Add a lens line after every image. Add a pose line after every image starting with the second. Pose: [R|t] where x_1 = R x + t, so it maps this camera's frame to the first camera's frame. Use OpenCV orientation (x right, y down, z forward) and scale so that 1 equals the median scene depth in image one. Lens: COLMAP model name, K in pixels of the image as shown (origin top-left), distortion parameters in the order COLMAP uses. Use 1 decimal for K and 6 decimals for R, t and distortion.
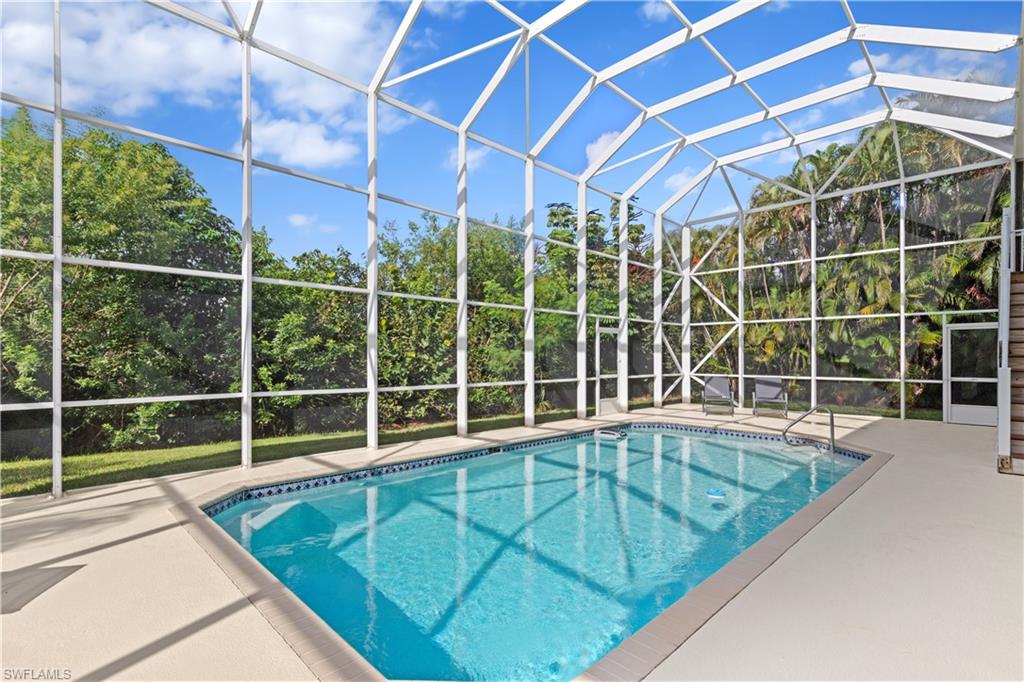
lens RADIAL K [[487.6, 0, 513.6], [0, 487.6, 357.0], [0, 0, 1]] dist [0.001433, -0.000011]
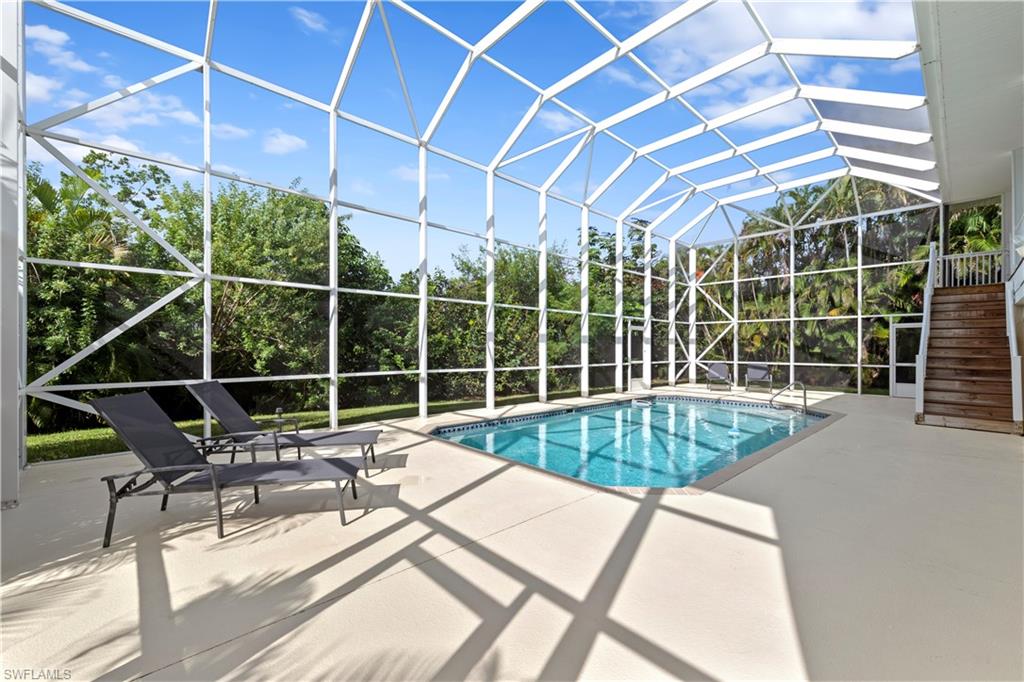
lens RADIAL K [[416.8, 0, 514.8], [0, 416.8, 349.5], [0, 0, 1]] dist [0.000744, -0.000036]
pose [[0.999360, 0.001374, -0.035739, -0.096541], [-0.001225, 0.999990, 0.004185, 0.000381], [0.035744, -0.004139, 0.999352, -0.157747]]
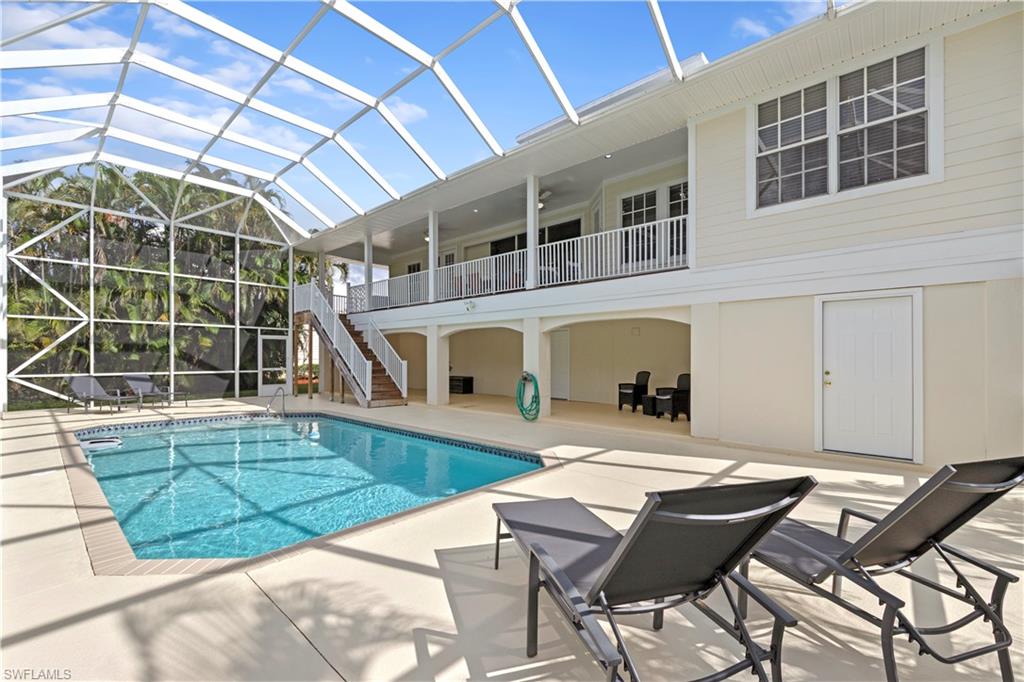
lens RADIAL K [[416.8, 0, 514.8], [0, 416.8, 349.5], [0, 0, 1]] dist [0.000744, -0.000036]
pose [[-0.067265, 0.015909, 0.997608, -0.436902], [-0.004208, 0.999859, -0.016228, -0.001408], [-0.997726, -0.005290, -0.067189, 0.212321]]
